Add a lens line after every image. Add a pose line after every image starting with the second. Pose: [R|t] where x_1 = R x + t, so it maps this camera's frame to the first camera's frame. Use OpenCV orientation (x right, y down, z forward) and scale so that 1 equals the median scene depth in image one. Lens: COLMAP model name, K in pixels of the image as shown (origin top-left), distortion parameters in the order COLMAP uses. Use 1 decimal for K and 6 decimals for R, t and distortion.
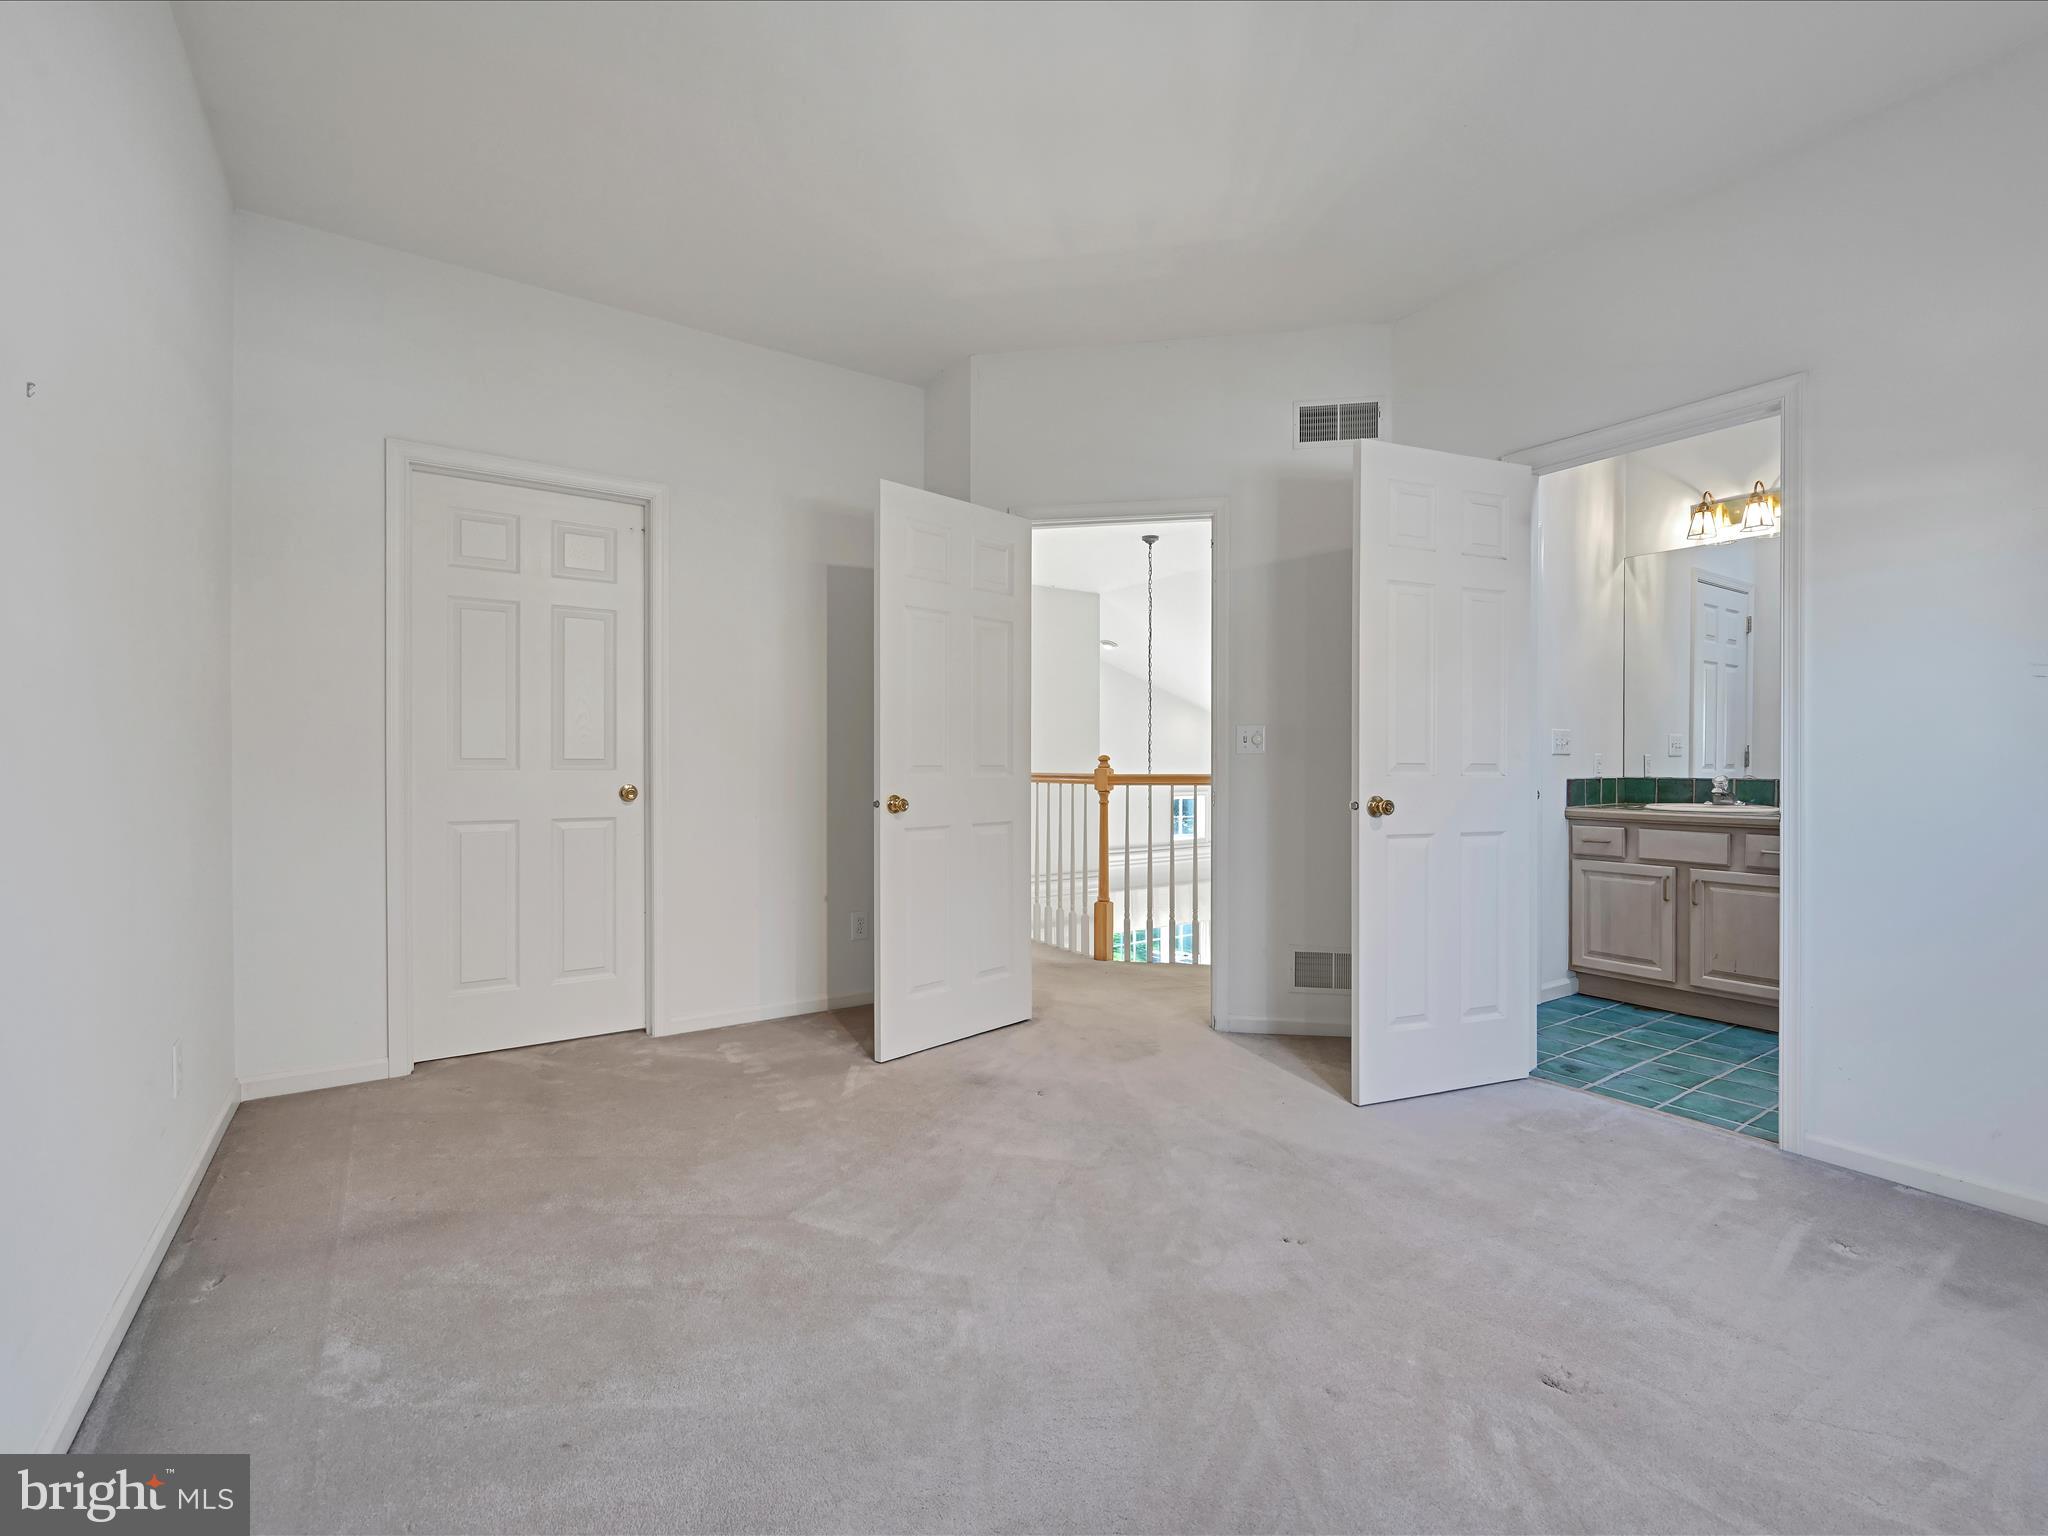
lens RADIAL K [[909.2, 0, 1030.4], [0, 909.2, 759.9], [0, 0, 1]] dist [0.001791, 0.000233]
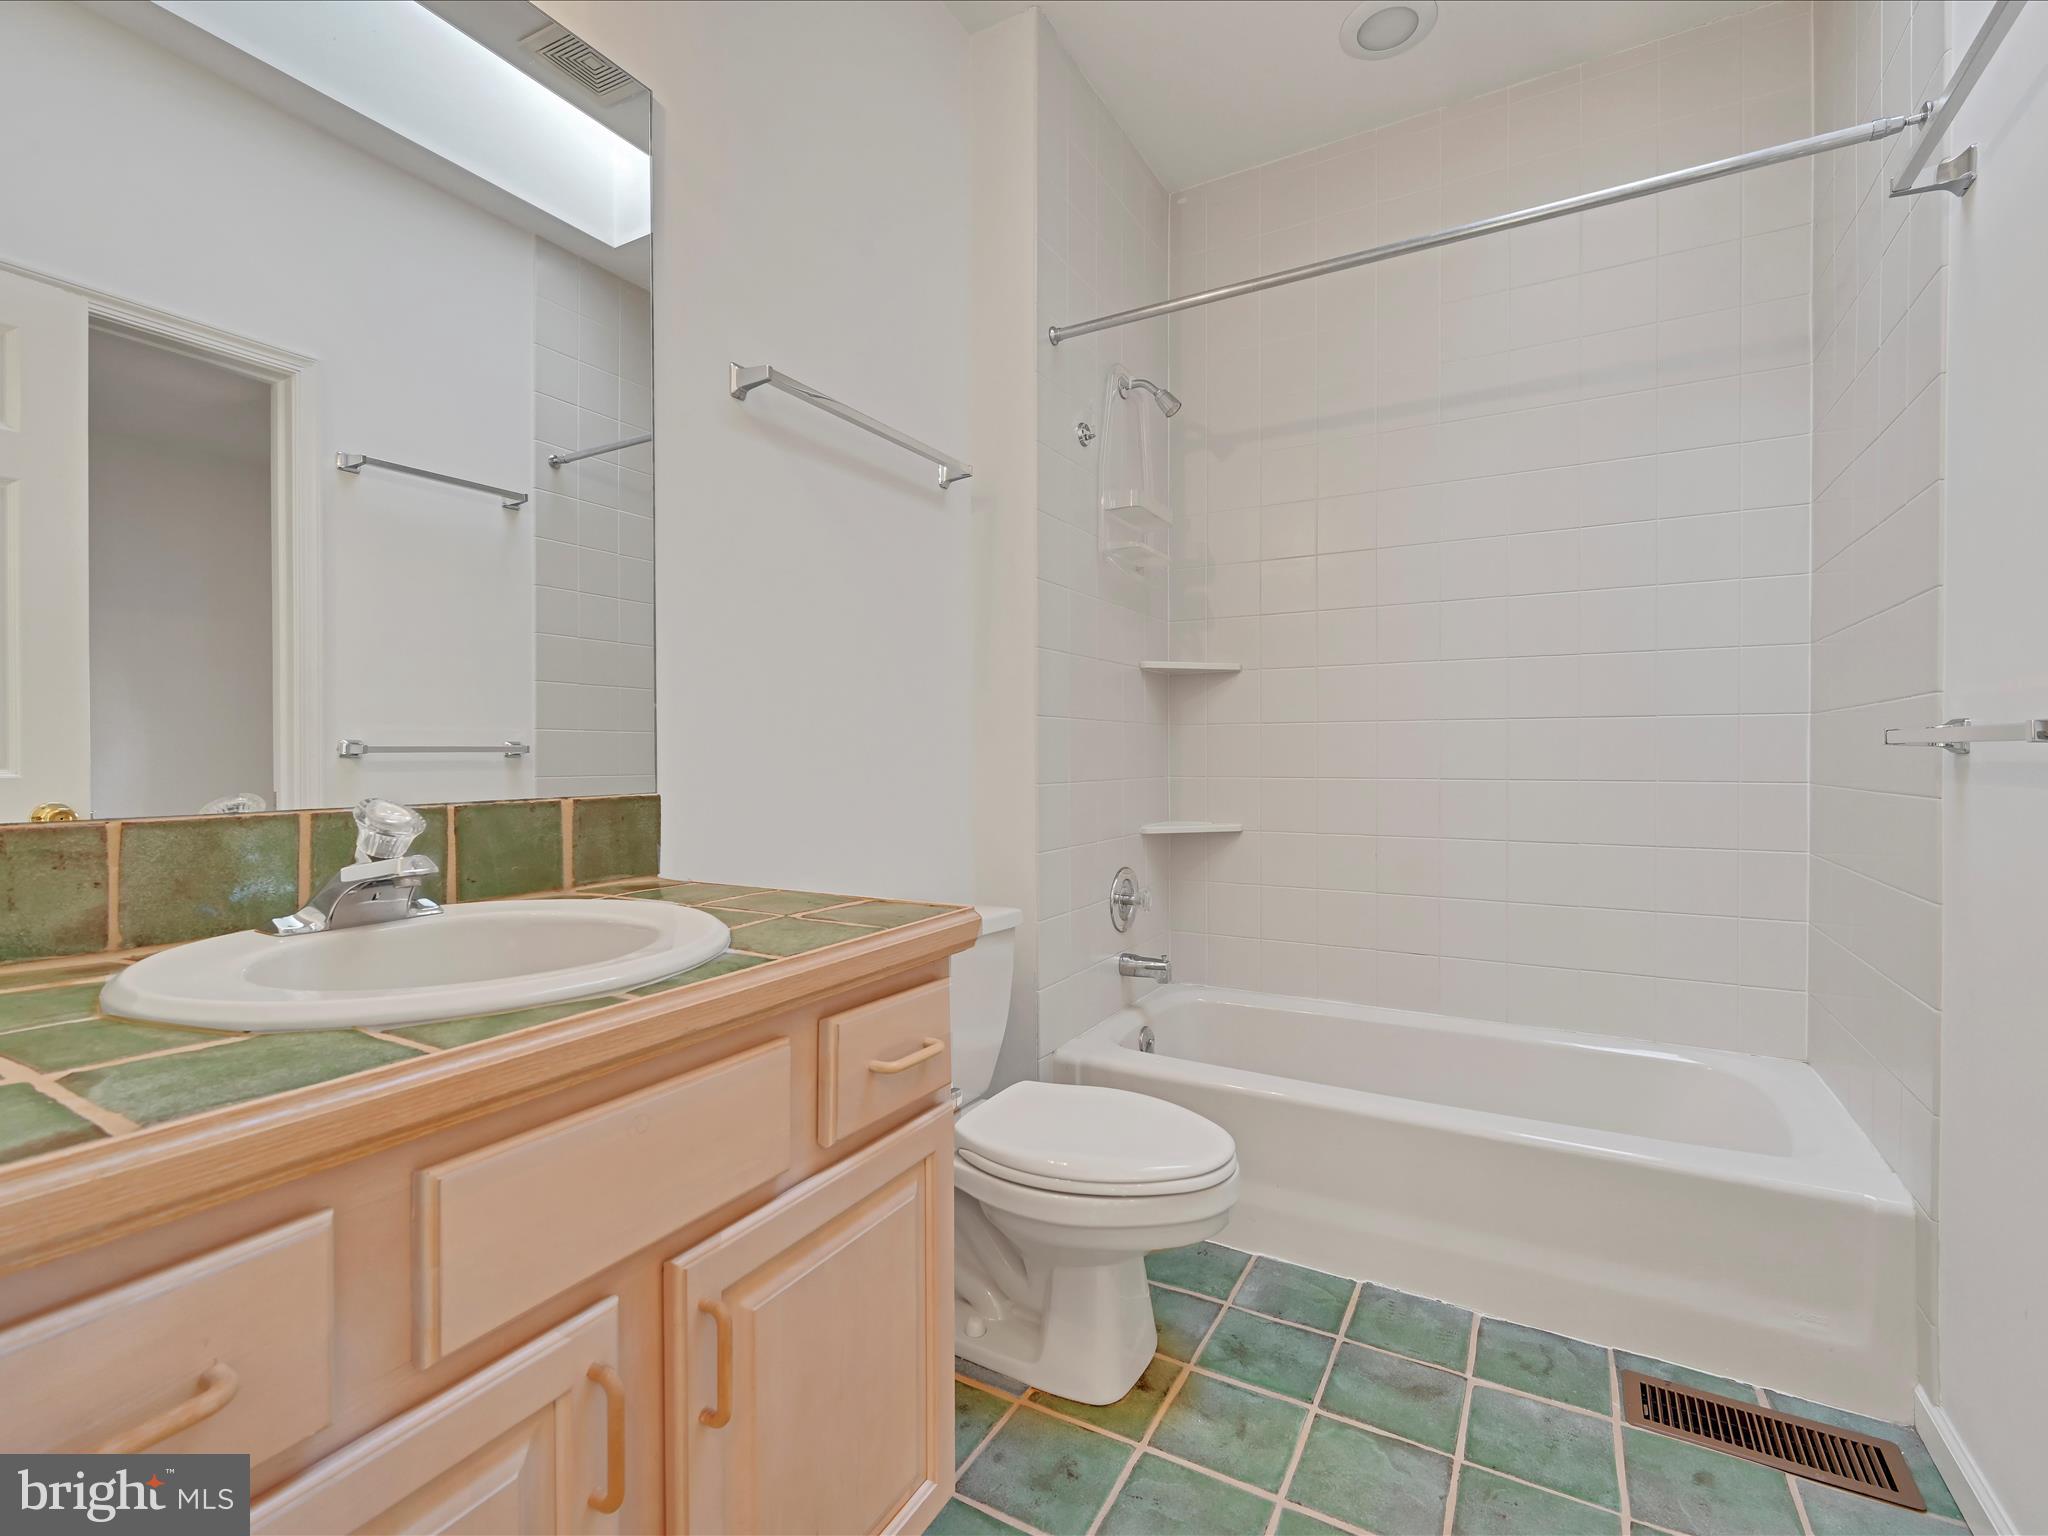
lens RADIAL K [[909.2, 0, 1030.4], [0, 909.2, 759.9], [0, 0, 1]] dist [0.001791, 0.000233]
pose [[-0.439288, -0.005005, 0.898332, 0.502779], [0.004429, 0.999960, 0.007737, 0.007542], [-0.898336, 0.007377, -0.439248, 1.002192]]
